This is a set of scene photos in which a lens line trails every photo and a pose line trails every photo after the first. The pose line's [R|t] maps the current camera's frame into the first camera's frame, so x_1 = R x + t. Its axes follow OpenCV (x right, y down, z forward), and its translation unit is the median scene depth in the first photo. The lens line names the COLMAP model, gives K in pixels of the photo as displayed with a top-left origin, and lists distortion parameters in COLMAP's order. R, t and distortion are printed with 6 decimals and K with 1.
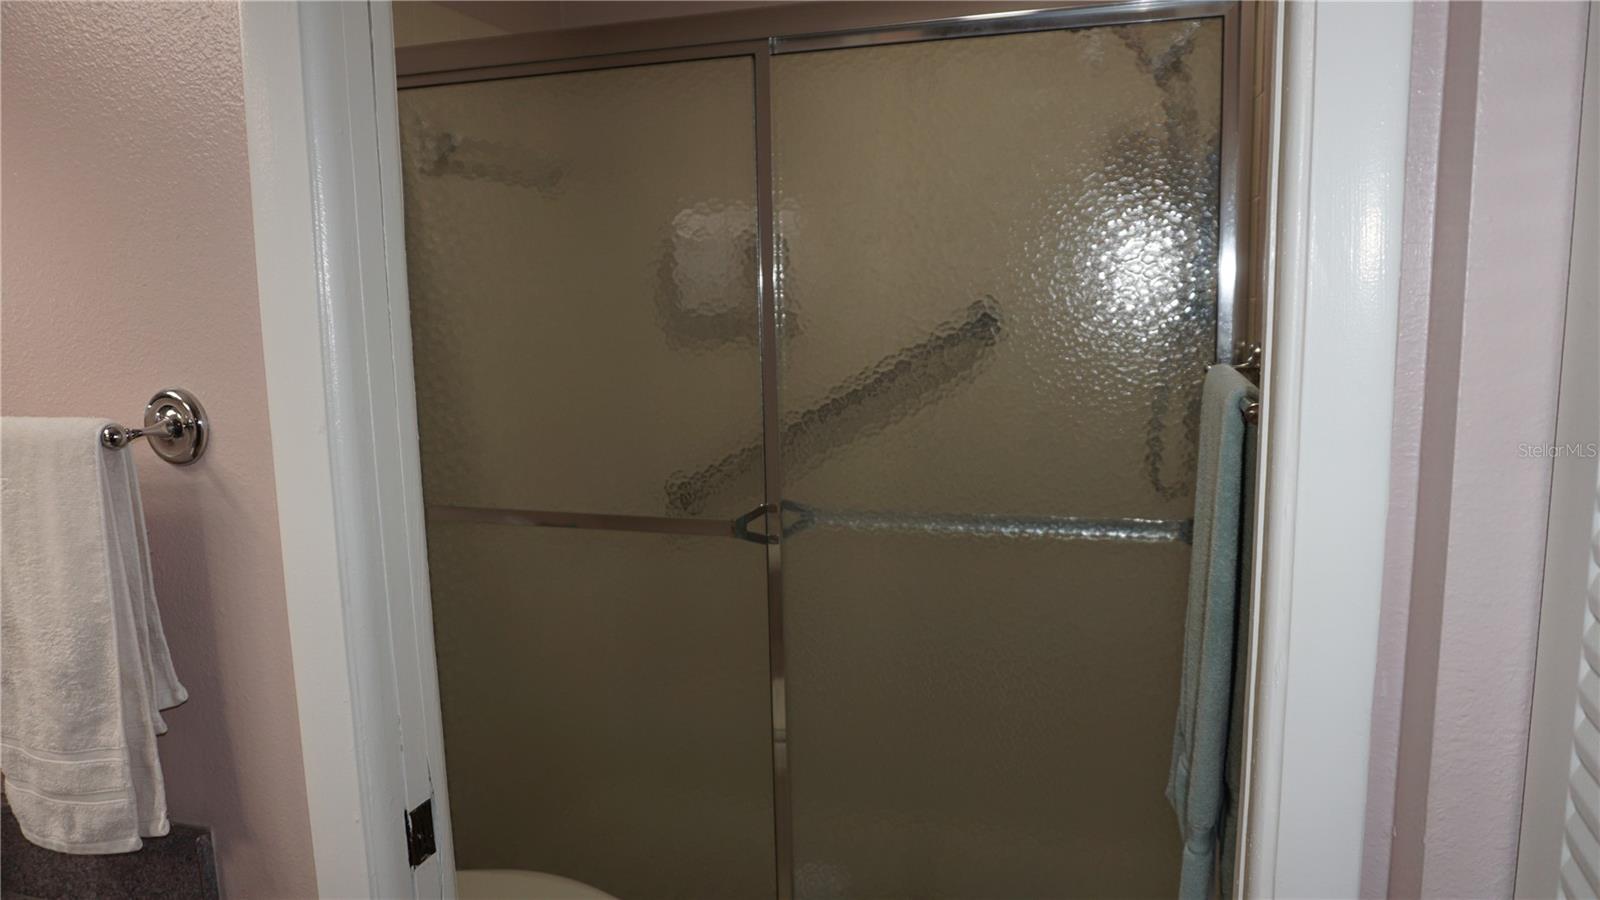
lens RADIAL K [[1087.9, 0, 800.0], [0, 1087.9, 450.0], [0, 0, 1]] dist [-0.062232, -0.001474]
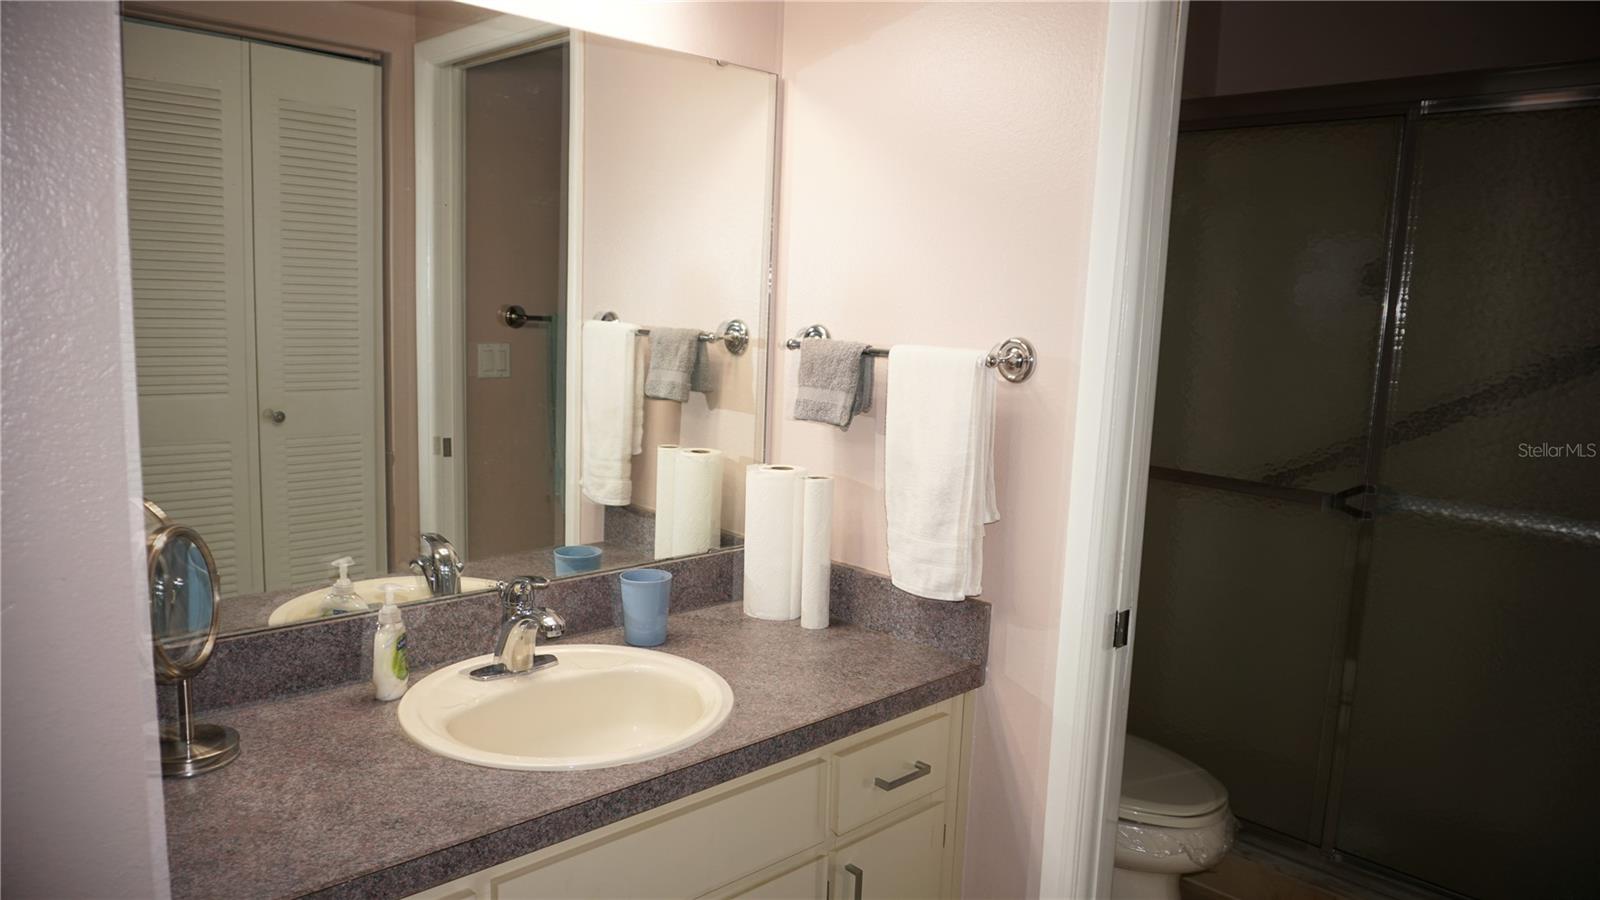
lens RADIAL K [[1091.9, 0, 804.6], [0, 1091.9, 457.0], [0, 0, 1]] dist [-0.046864, 0.030932]
pose [[0.878646, 0.122375, -0.461526, -0.031278], [-0.123907, 0.991923, 0.027121, 0.069447], [0.461117, 0.033357, 0.886712, -0.386068]]
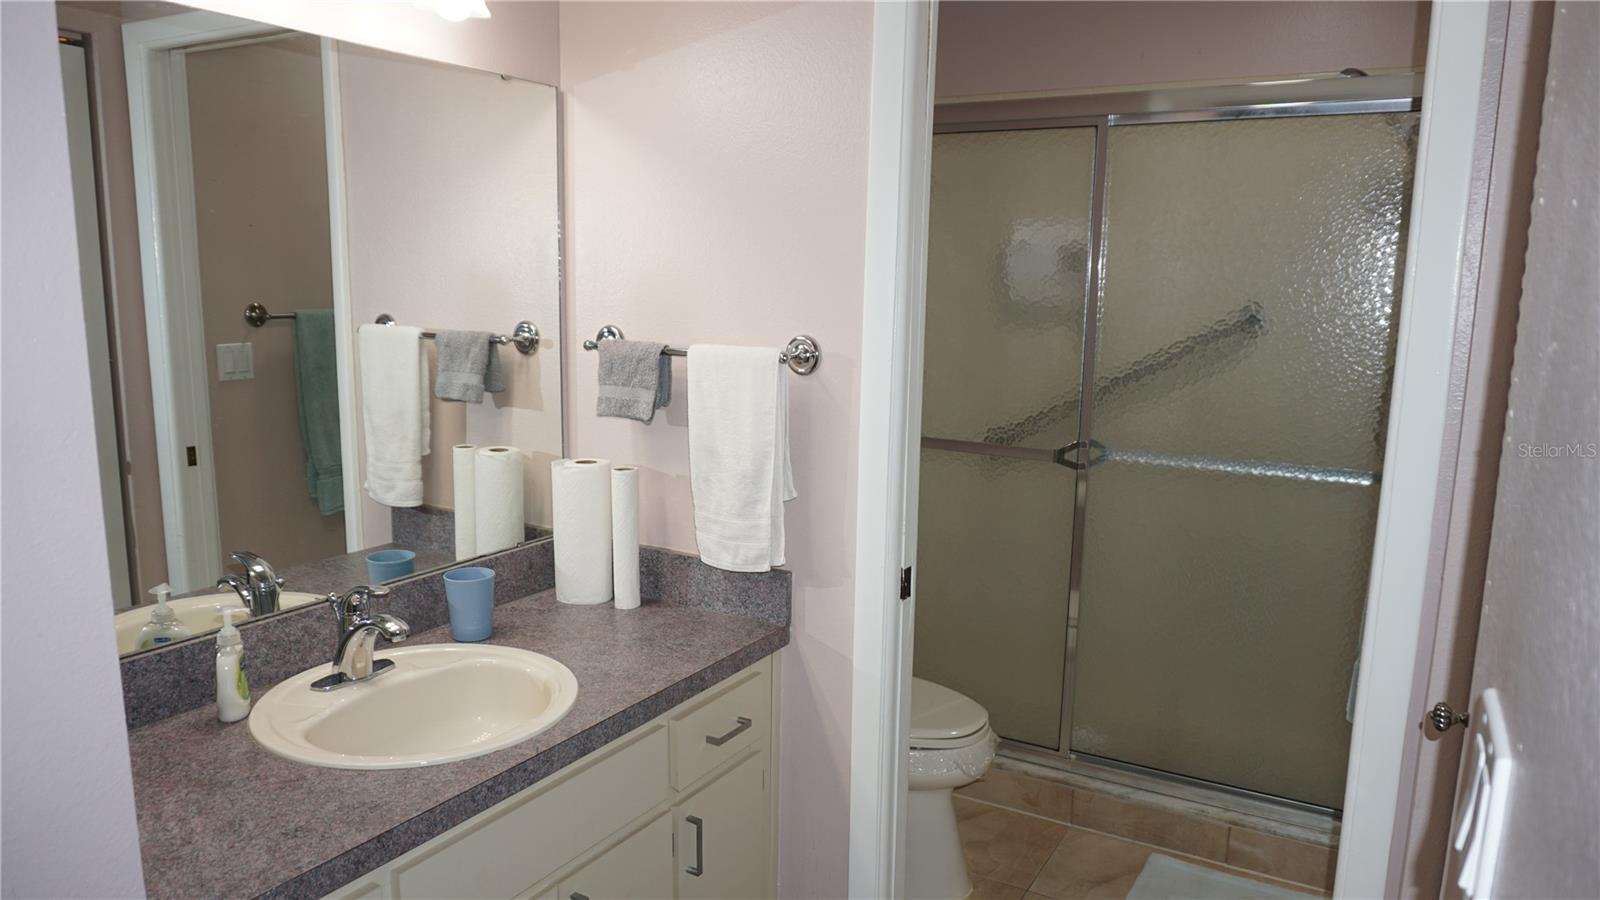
lens RADIAL K [[1091.9, 0, 804.6], [0, 1091.9, 457.0], [0, 0, 1]] dist [-0.046864, 0.030932]
pose [[0.973104, 0.075614, -0.217604, -0.075518], [-0.070124, 0.996997, 0.032855, 0.053159], [0.219435, -0.016712, 0.975484, -0.510180]]
